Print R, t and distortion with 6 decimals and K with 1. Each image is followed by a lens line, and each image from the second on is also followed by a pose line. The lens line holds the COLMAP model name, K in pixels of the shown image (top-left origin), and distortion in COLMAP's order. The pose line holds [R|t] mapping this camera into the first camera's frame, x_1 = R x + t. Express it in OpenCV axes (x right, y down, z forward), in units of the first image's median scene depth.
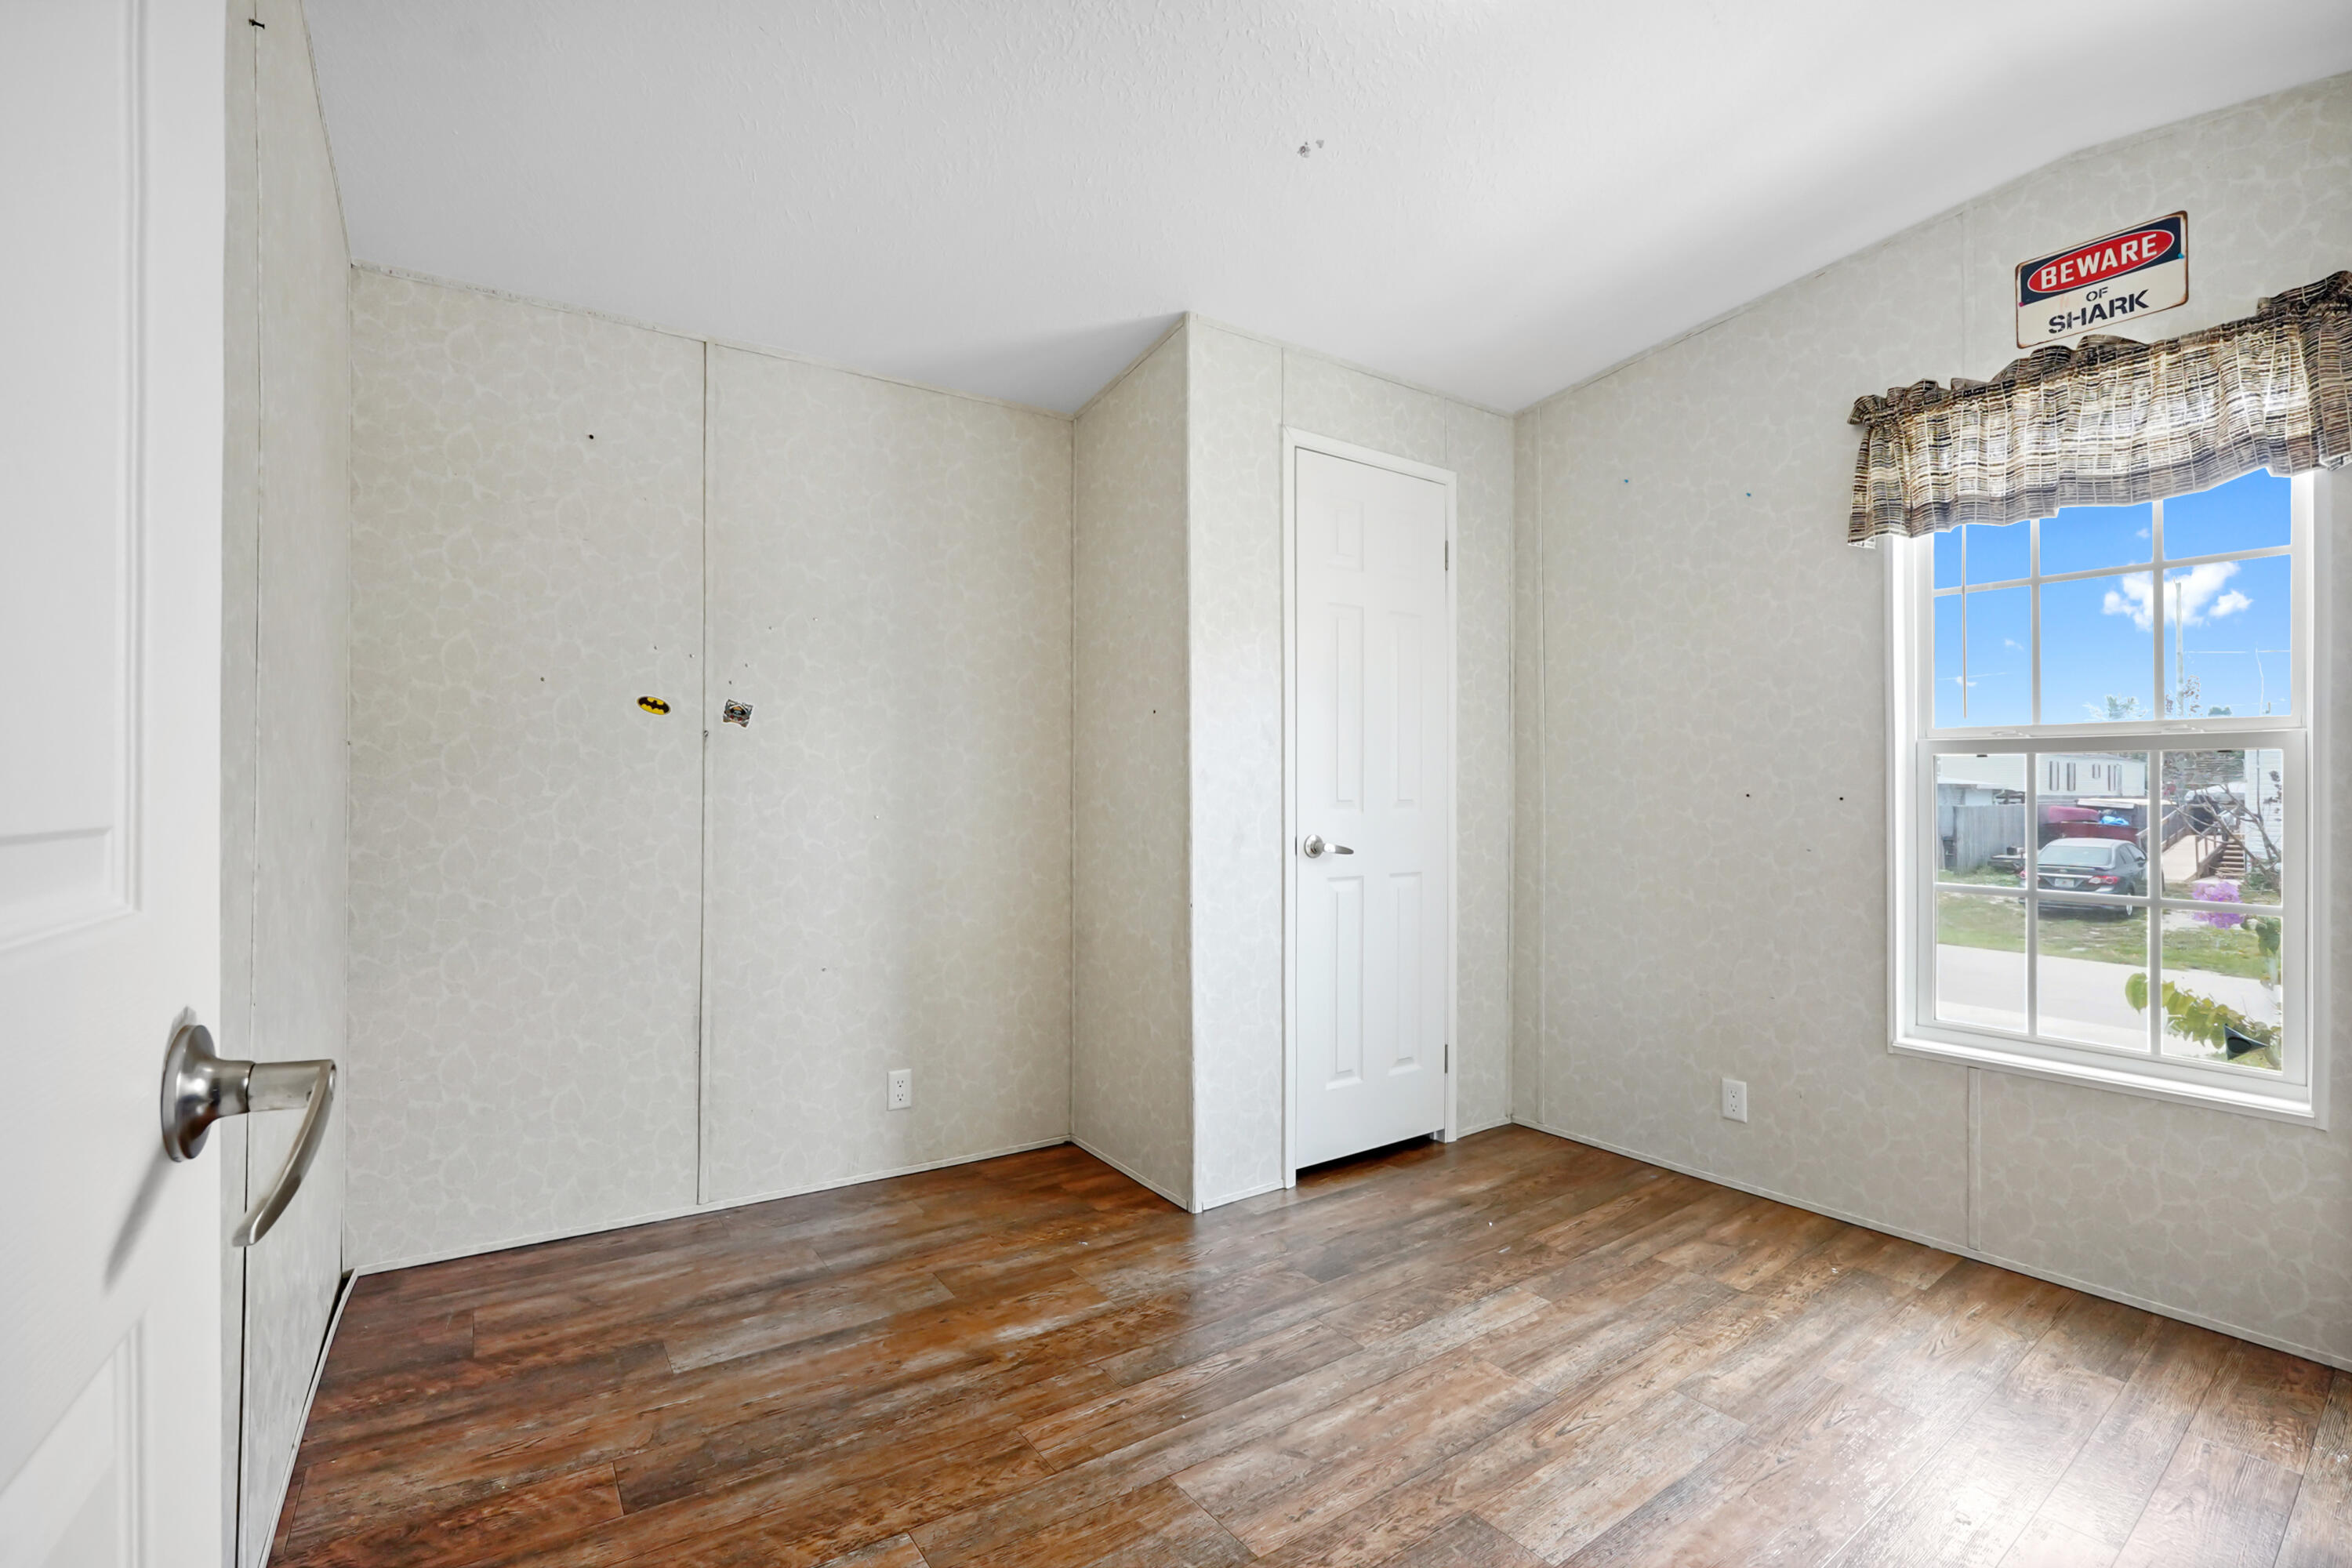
lens RADIAL K [[1059.0, 0, 1189.5], [0, 1059.0, 782.5], [0, 0, 1]] dist [-0.038962, 0.001223]
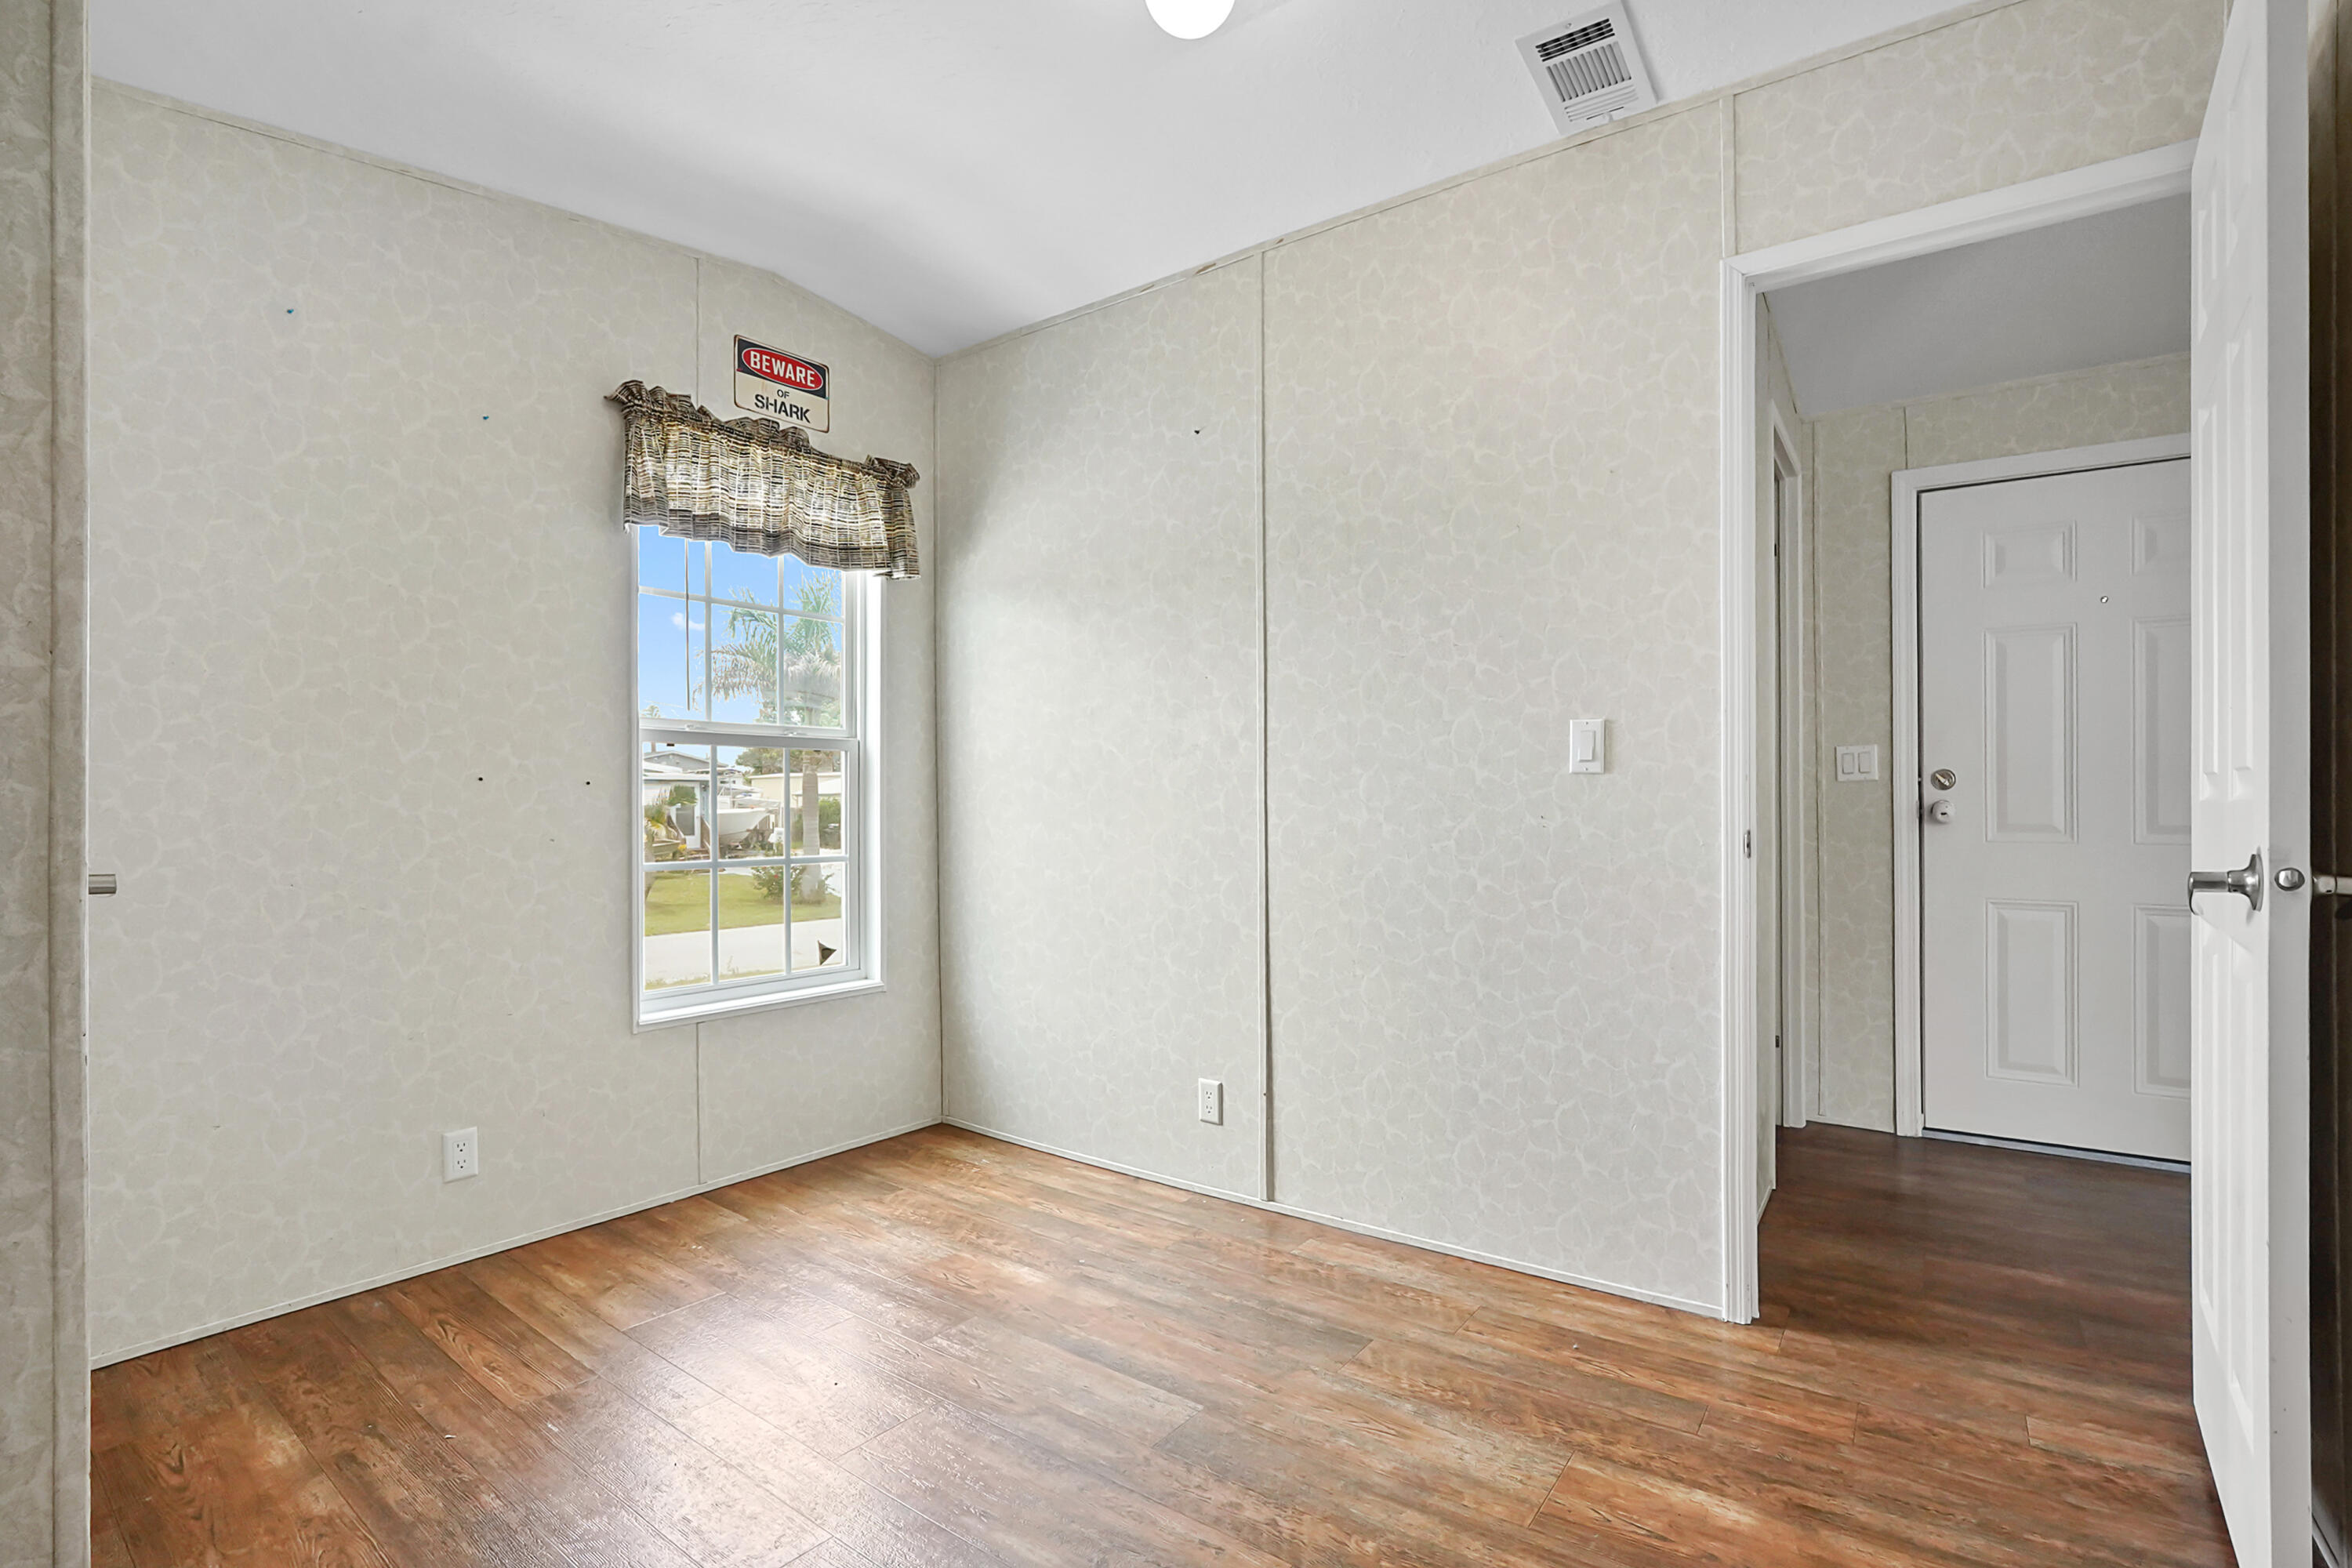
lens RADIAL K [[1087.4, 0, 1176.0], [0, 1087.4, 784.0], [0, 0, 1]] dist [-0.037894, 0.000261]
pose [[-0.293485, 0.005123, 0.955950, -0.530866], [-0.013772, 0.999859, -0.009586, 0.020181], [-0.955864, -0.015979, -0.293373, 0.874325]]
